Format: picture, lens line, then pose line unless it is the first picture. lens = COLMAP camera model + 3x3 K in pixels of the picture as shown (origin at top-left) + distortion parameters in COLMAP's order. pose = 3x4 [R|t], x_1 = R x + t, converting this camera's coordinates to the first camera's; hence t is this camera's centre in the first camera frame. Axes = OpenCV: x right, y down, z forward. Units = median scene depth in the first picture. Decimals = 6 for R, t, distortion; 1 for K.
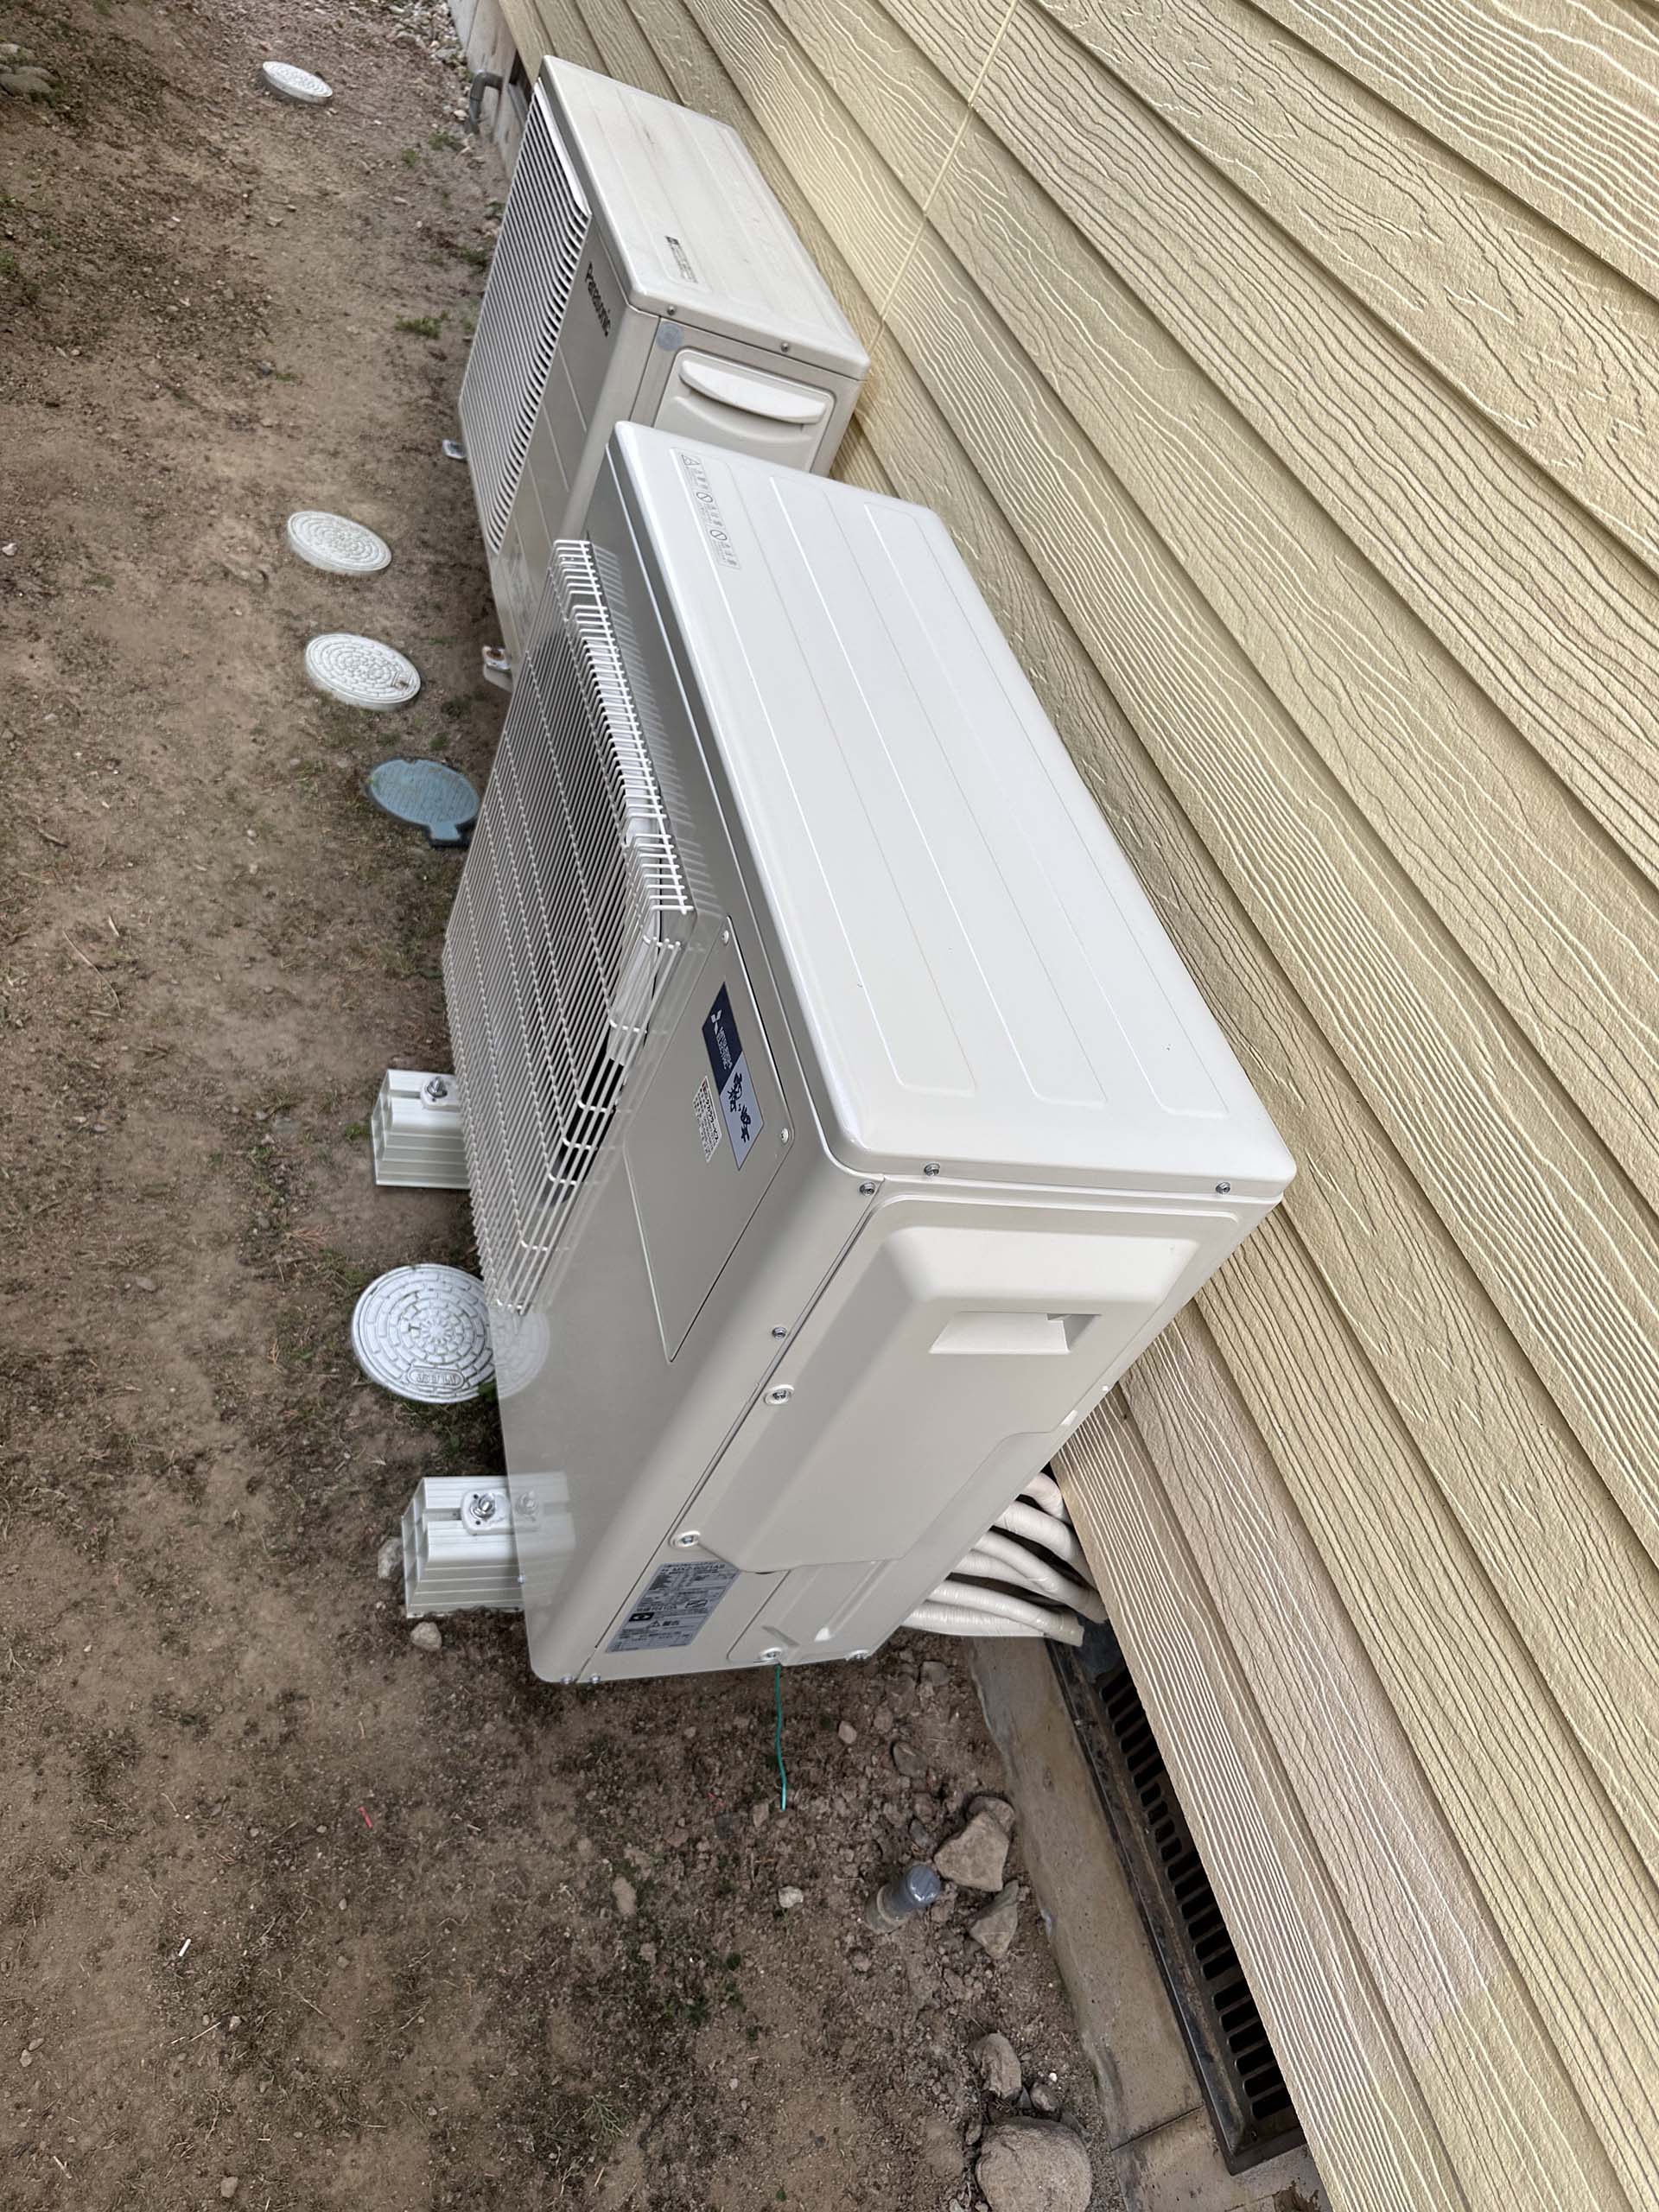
lens RADIAL K [[1603.7, 0, 795.3], [0, 1603.7, 1098.2], [0, 0, 1]] dist [0.015360, -0.033565]
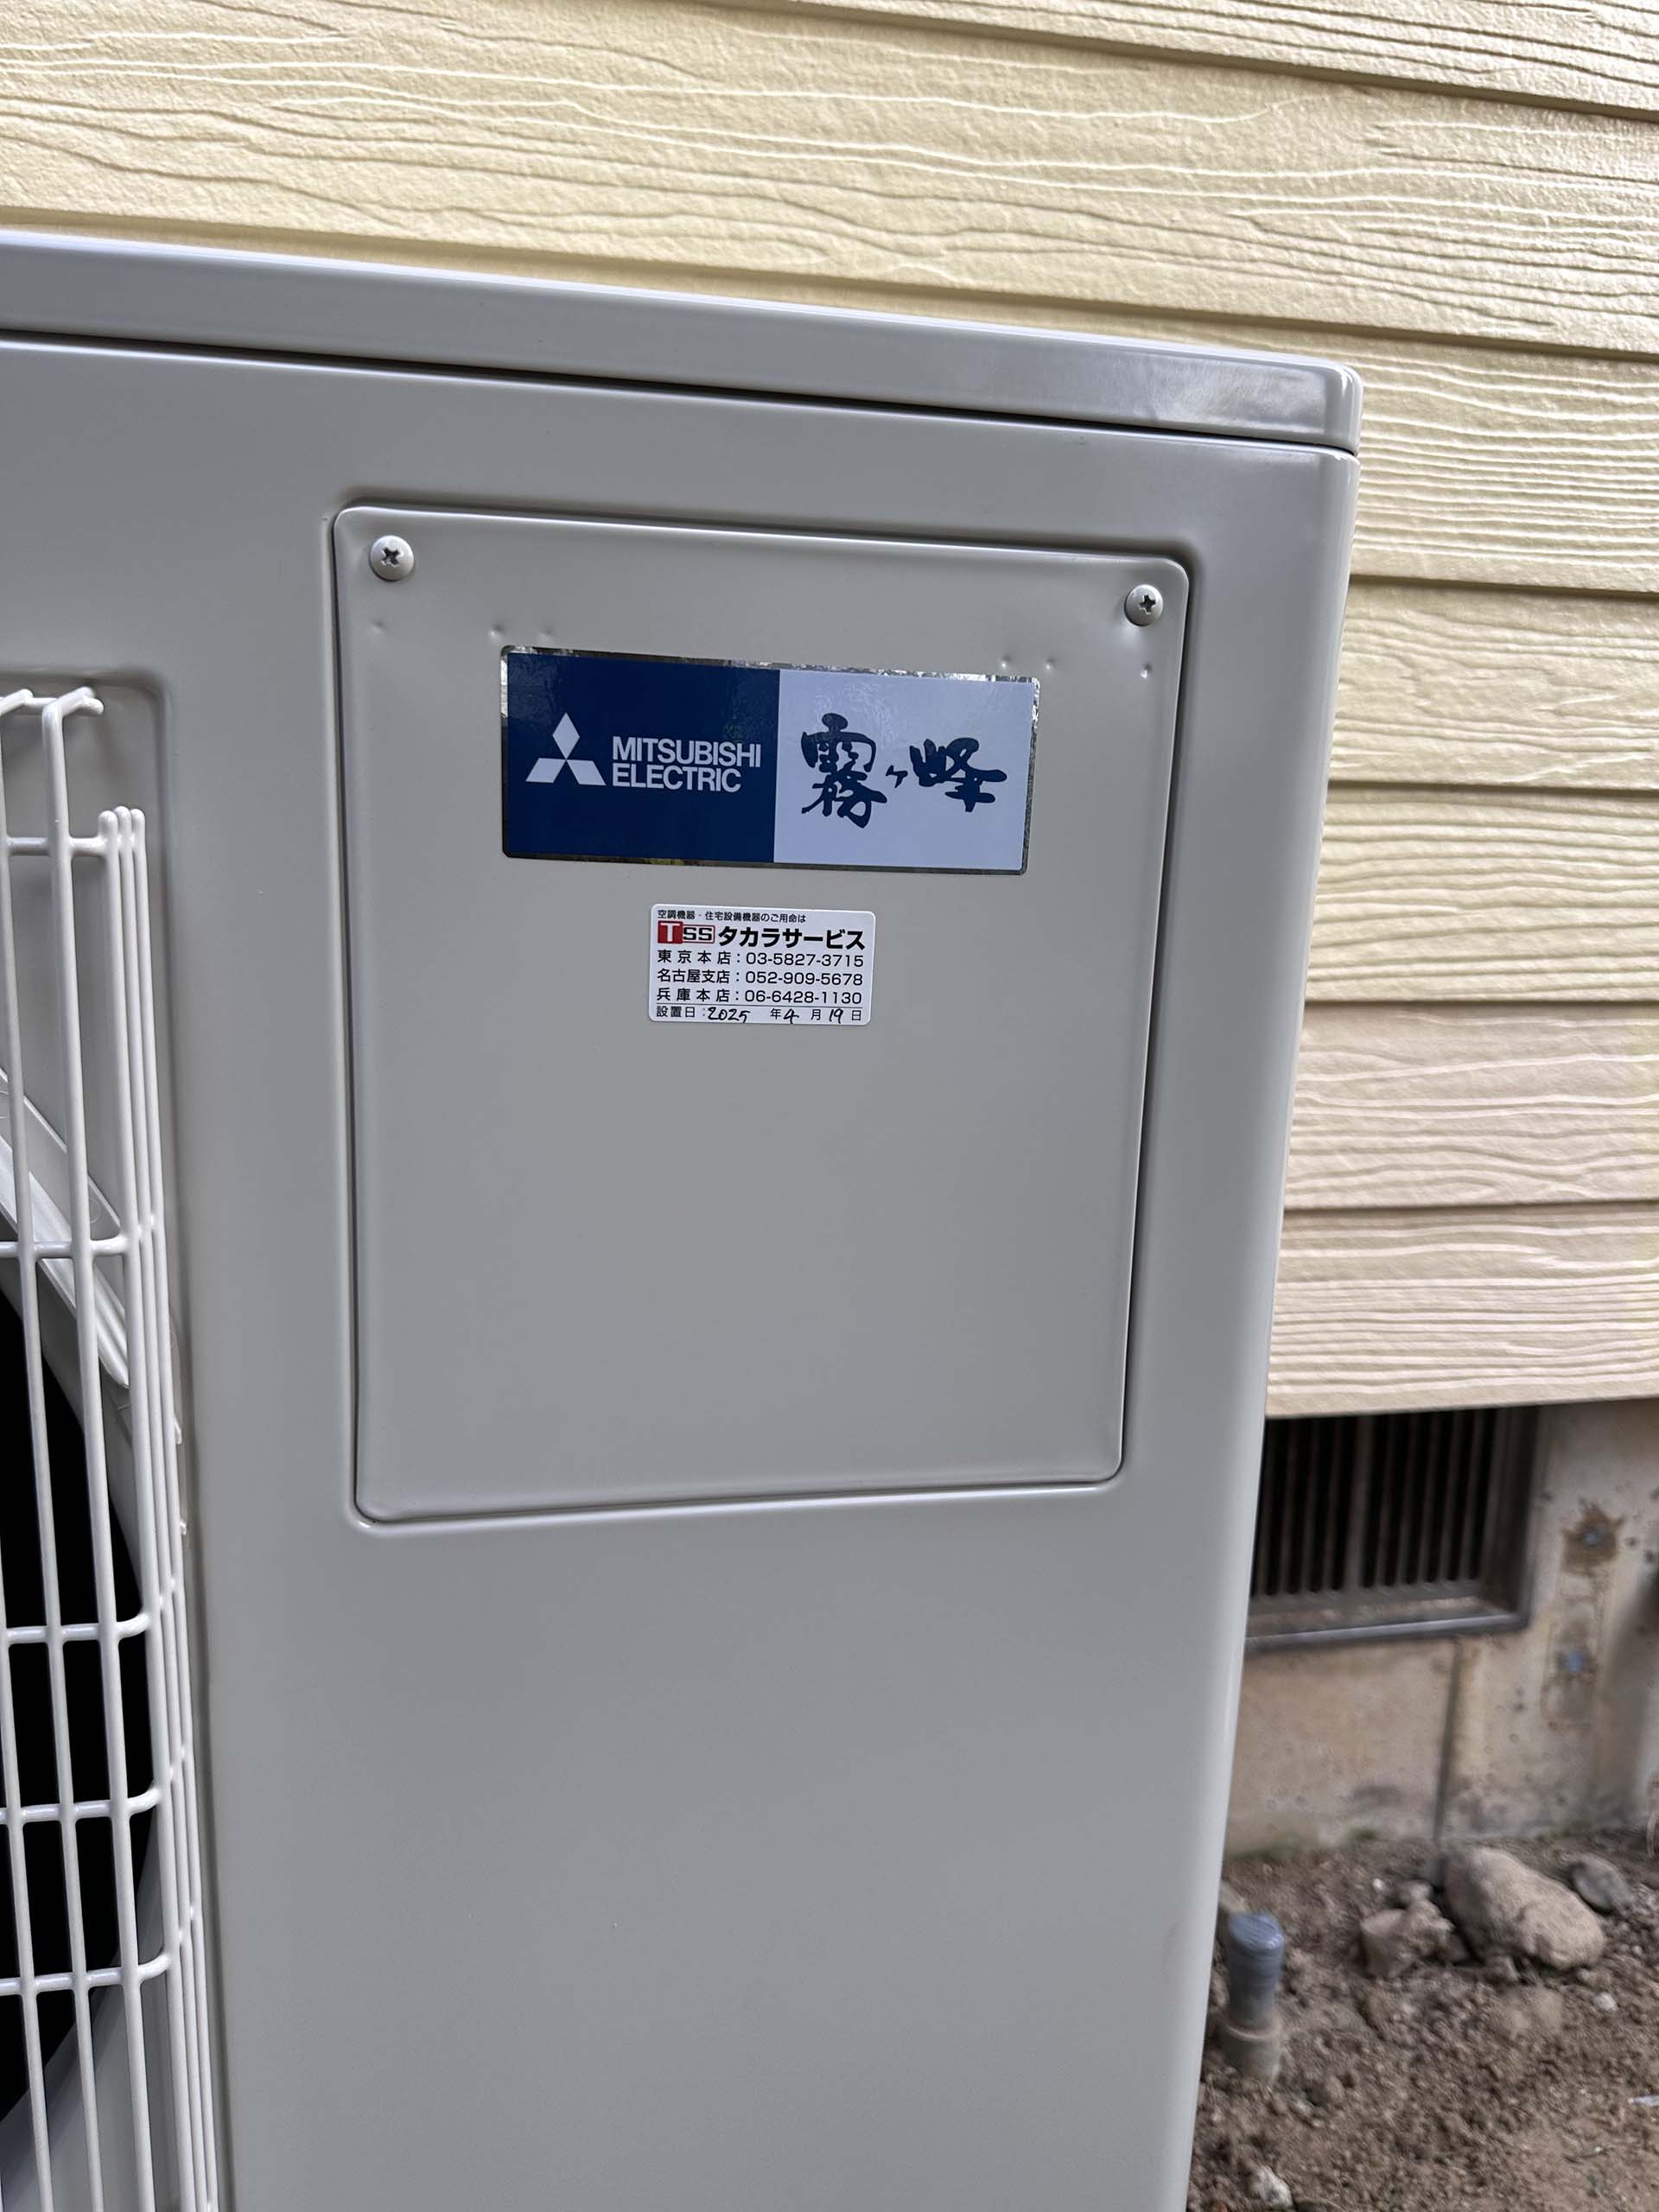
lens RADIAL K [[1603.7, 0, 843.0], [0, 1603.7, 1110.5], [0, 0, 1]] dist [0.015360, -0.033565]
pose [[0.060371, -0.536766, 0.841569, -0.299204], [0.687543, 0.633573, 0.354781, -0.063971], [-0.723629, 0.557197, 0.407299, 0.678892]]
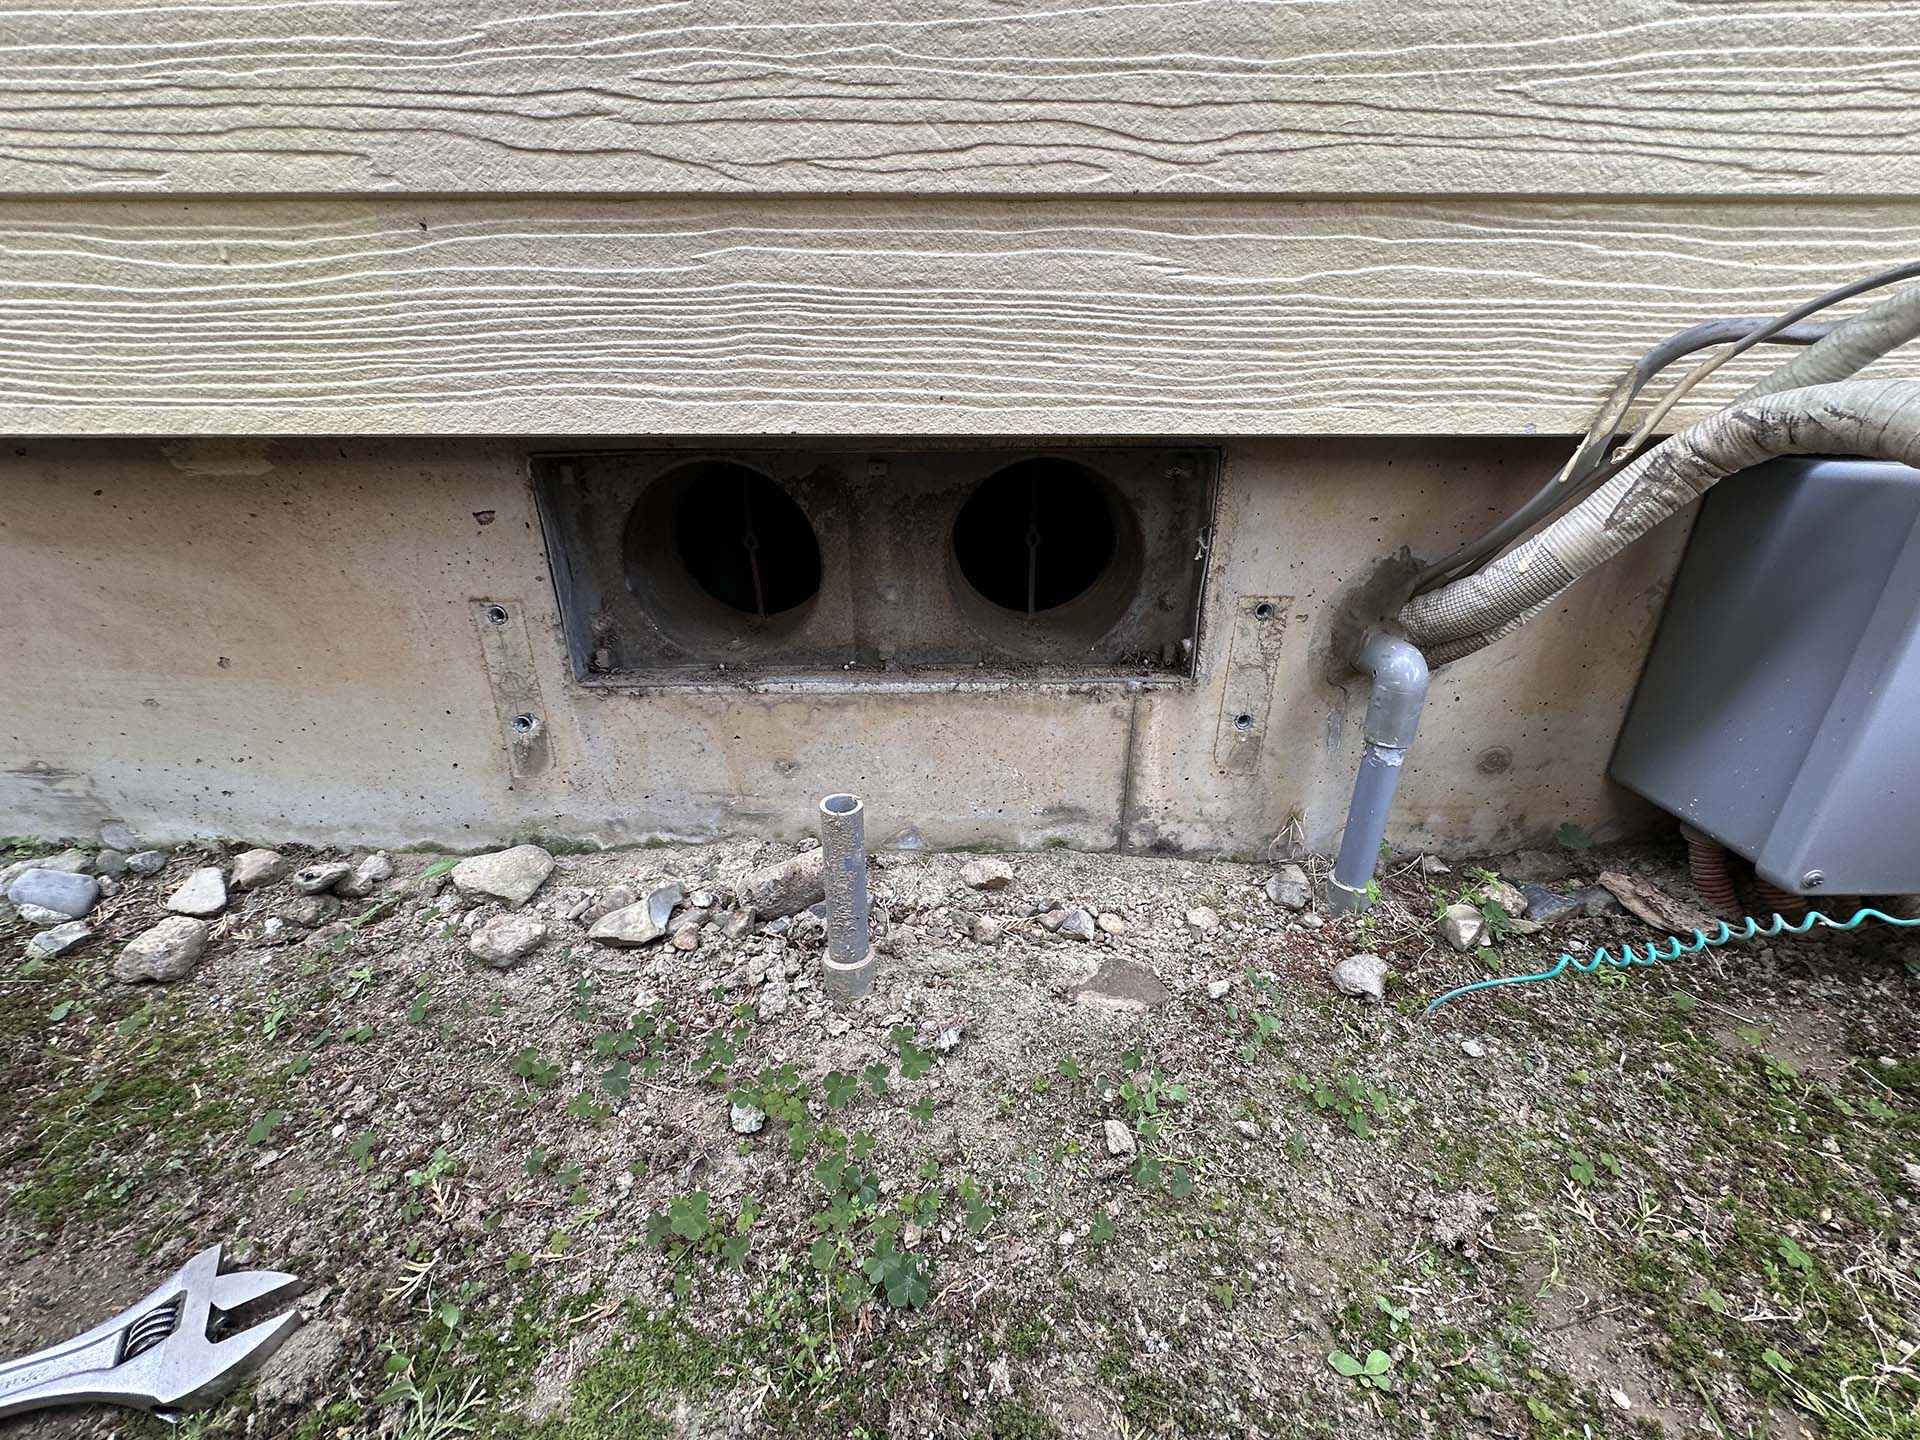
lens RADIAL K [[777.0, 0, 964.2], [0, 777.0, 721.3], [0, 0, 1]] dist [-0.006167, 0.002462]
pose [[0.226641, -0.695192, 0.682160, -0.103362], [0.735170, 0.581517, 0.348373, 0.359702], [-0.638873, 0.422547, 0.642880, 0.705271]]
